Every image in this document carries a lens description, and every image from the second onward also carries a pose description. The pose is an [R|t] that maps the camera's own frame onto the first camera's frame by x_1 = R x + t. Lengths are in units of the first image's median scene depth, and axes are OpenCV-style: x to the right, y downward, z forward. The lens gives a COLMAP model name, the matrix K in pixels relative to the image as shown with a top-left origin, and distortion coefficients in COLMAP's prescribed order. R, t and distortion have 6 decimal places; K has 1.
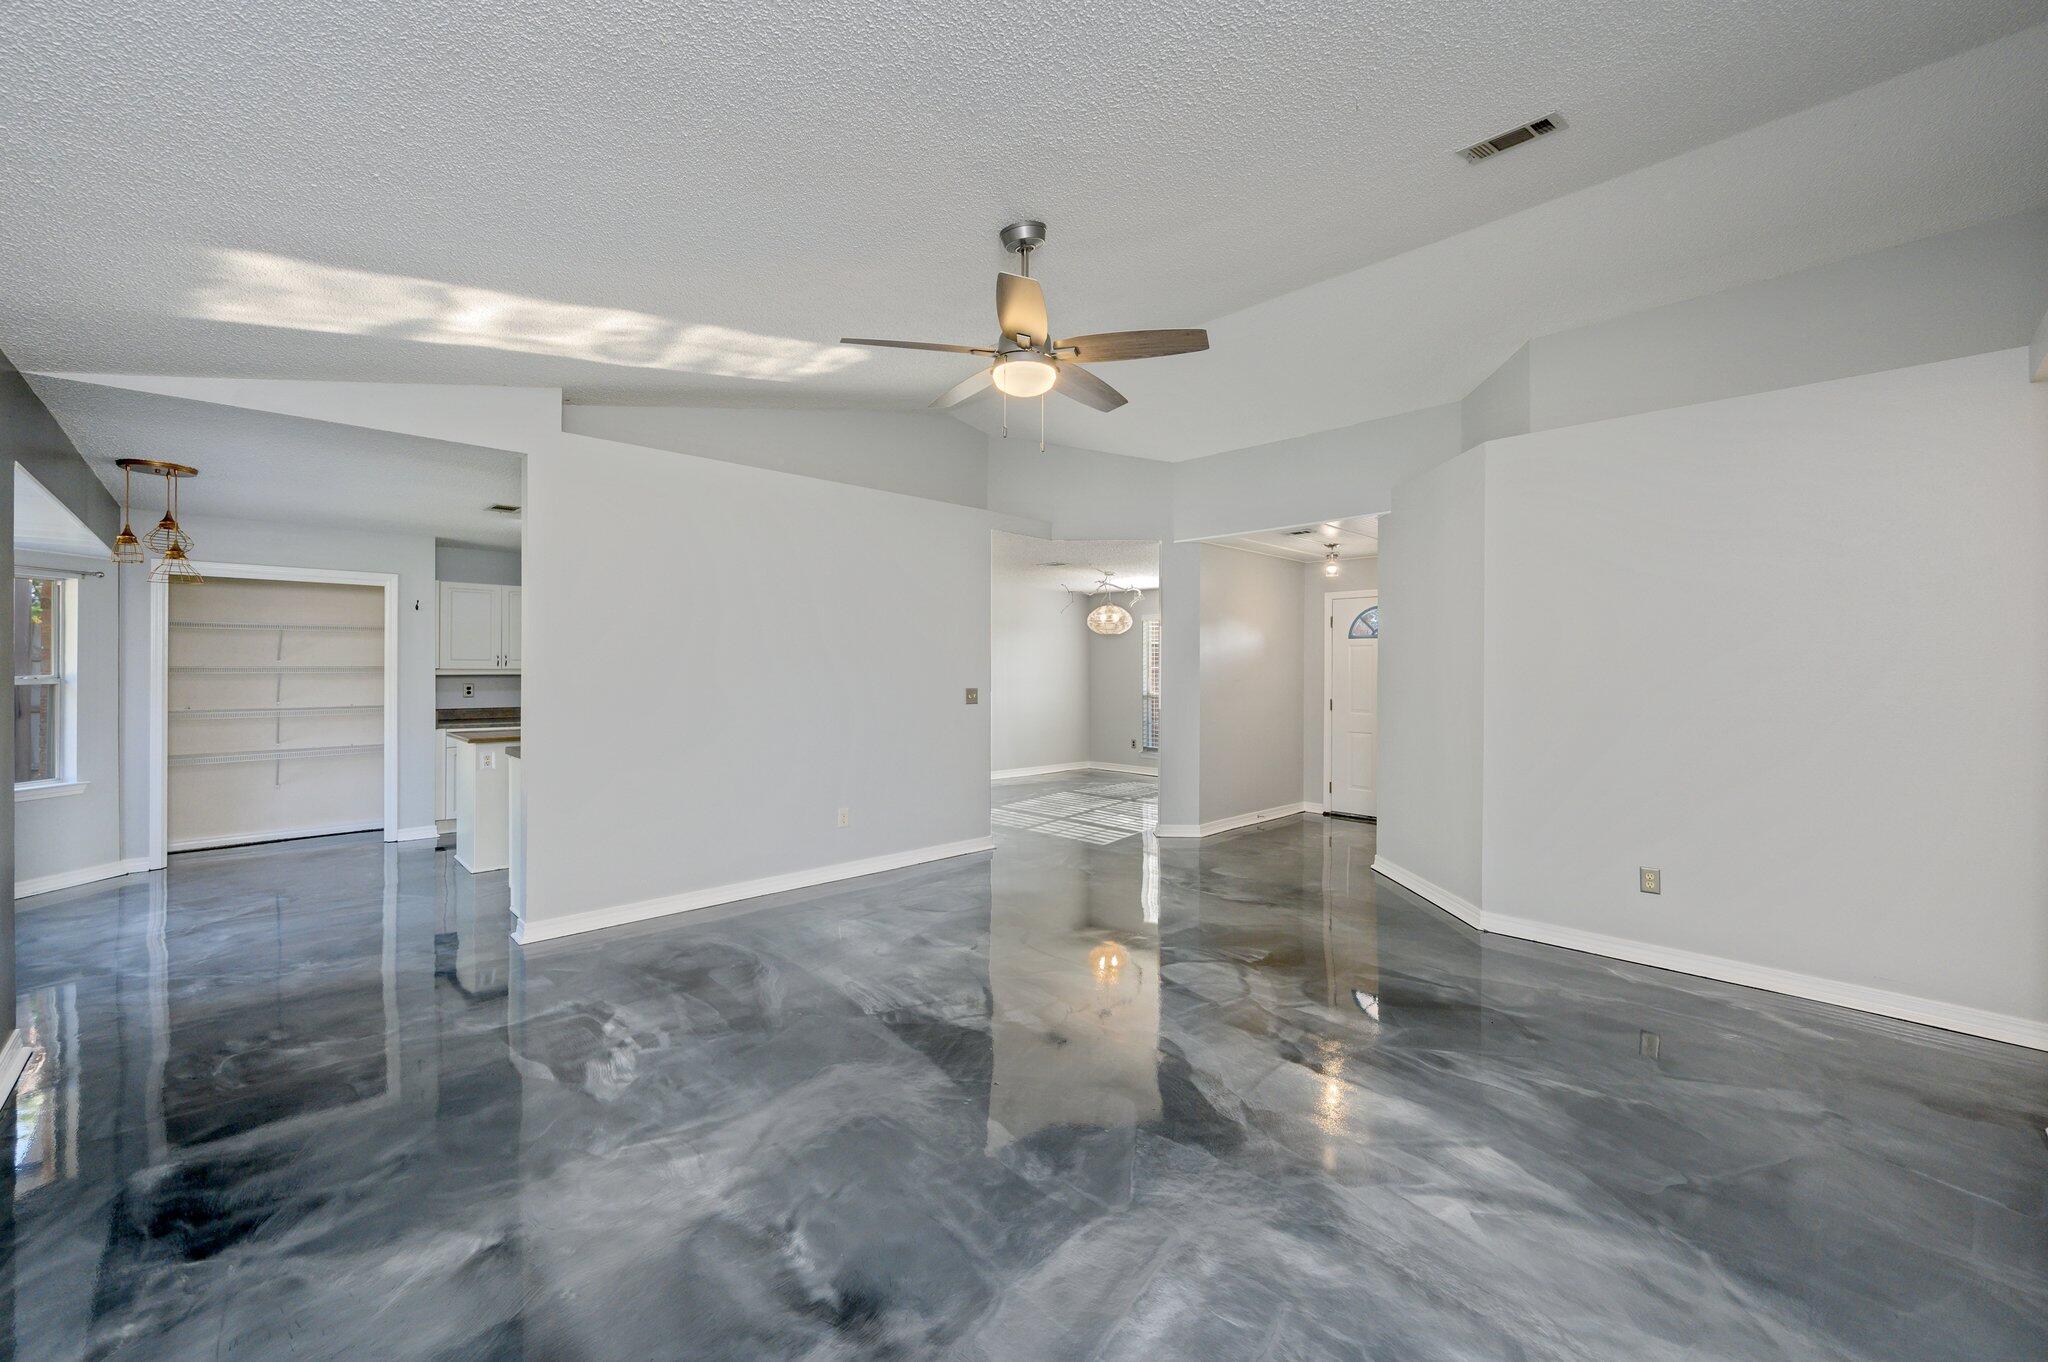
lens RADIAL K [[813.5, 0, 1024.0], [0, 813.5, 670.3], [0, 0, 1]] dist [0.001788, 0.000431]
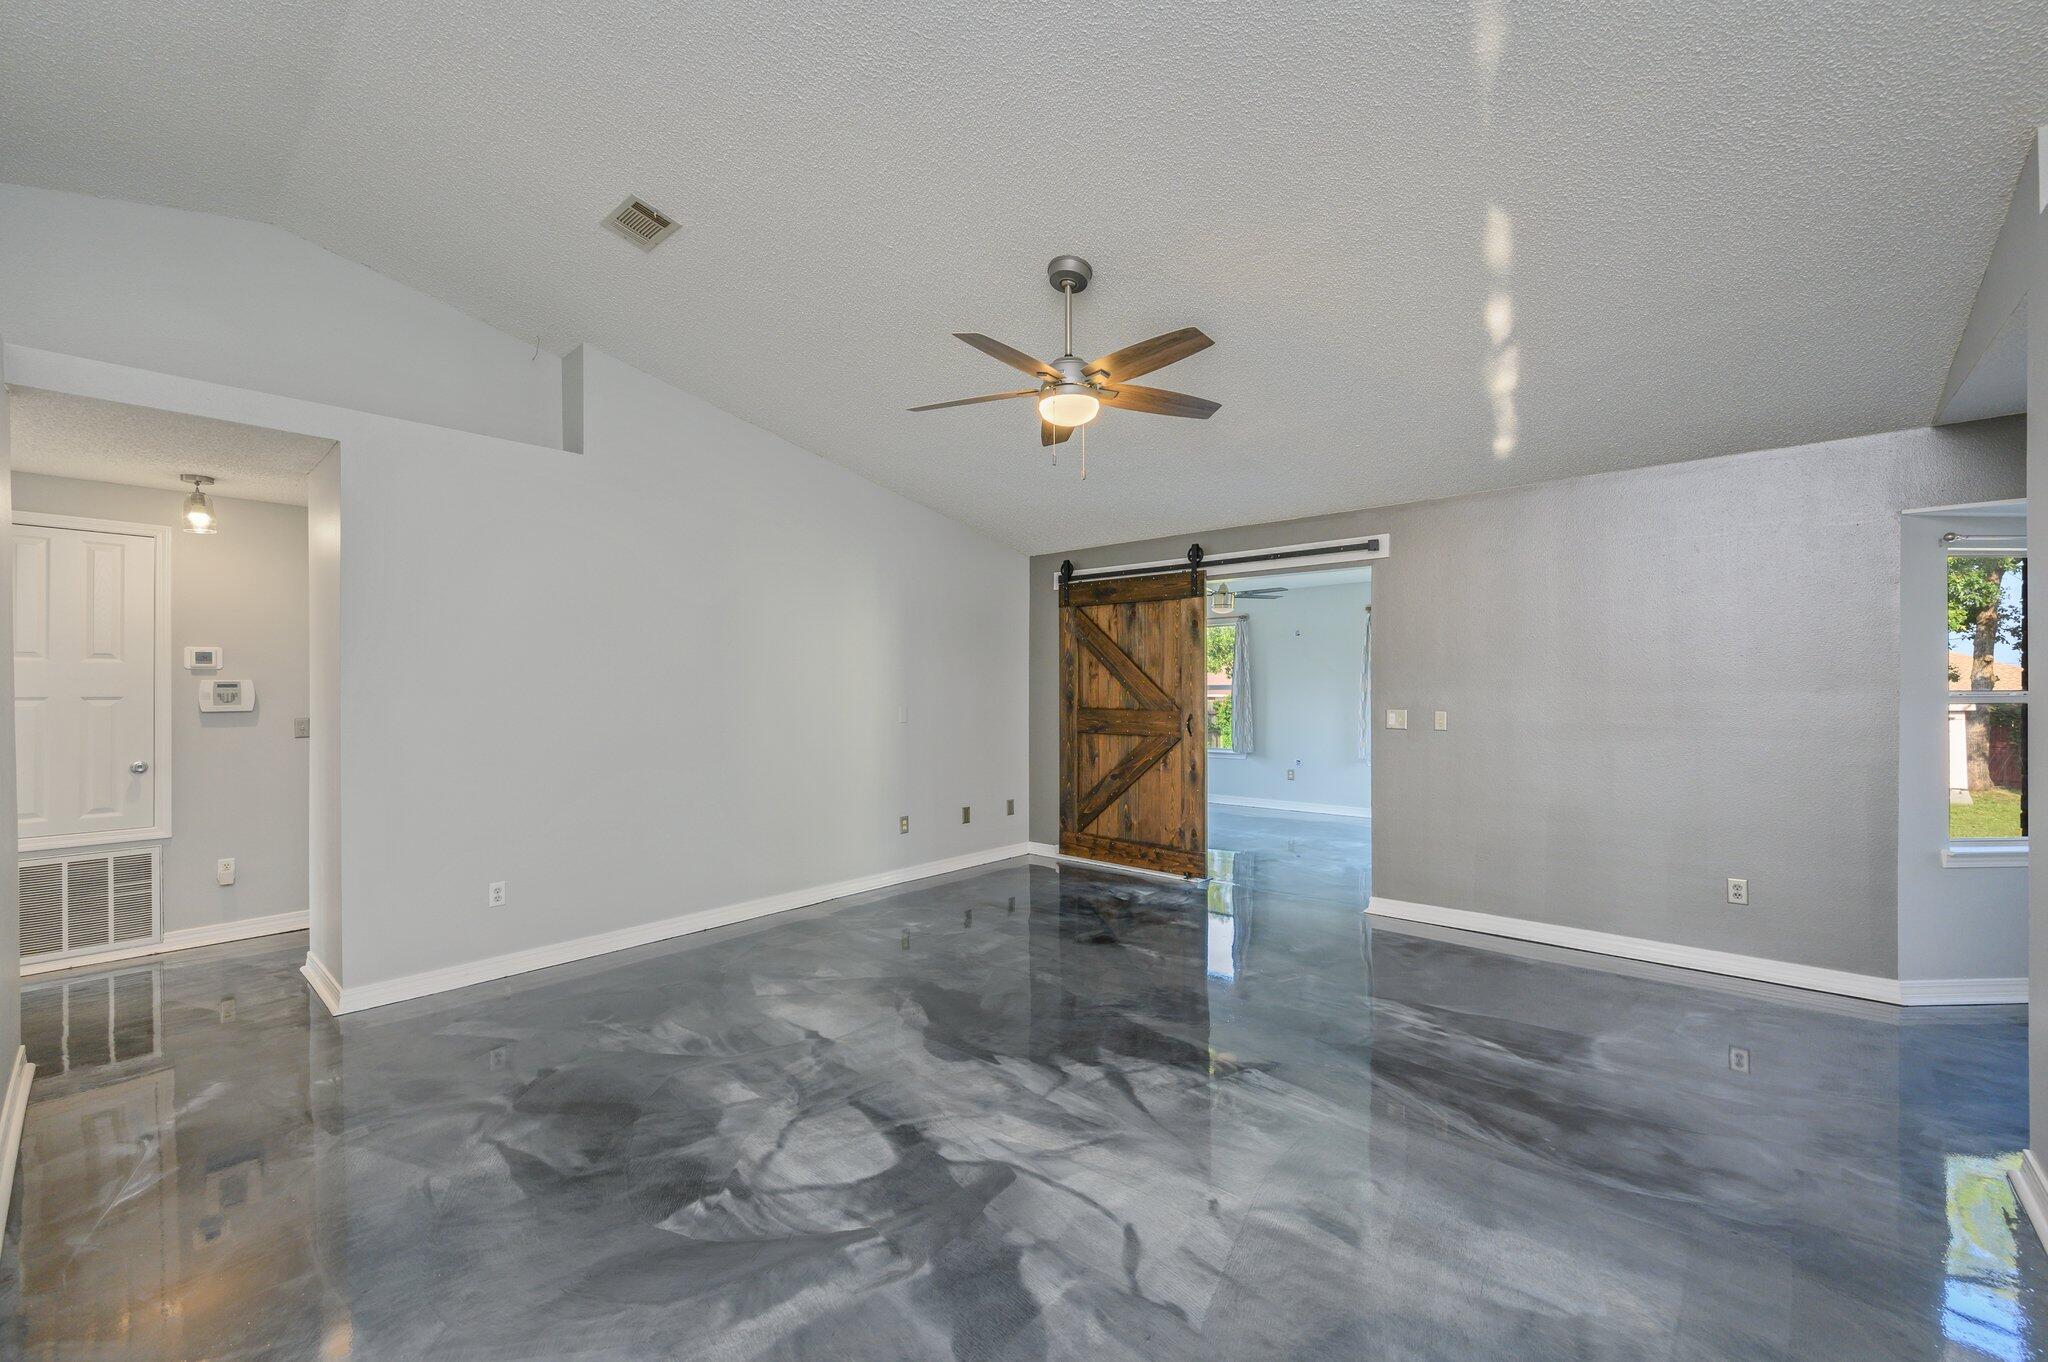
lens RADIAL K [[829.2, 0, 1024.0], [0, 829.2, 681.0], [0, 0, 1]] dist [0.001149, 0.000109]
pose [[-0.997561, 0.002344, -0.069760, 0.108570], [0.002330, 0.999997, 0.000282, -0.006549], [0.069760, 0.000119, -0.997564, 1.643091]]
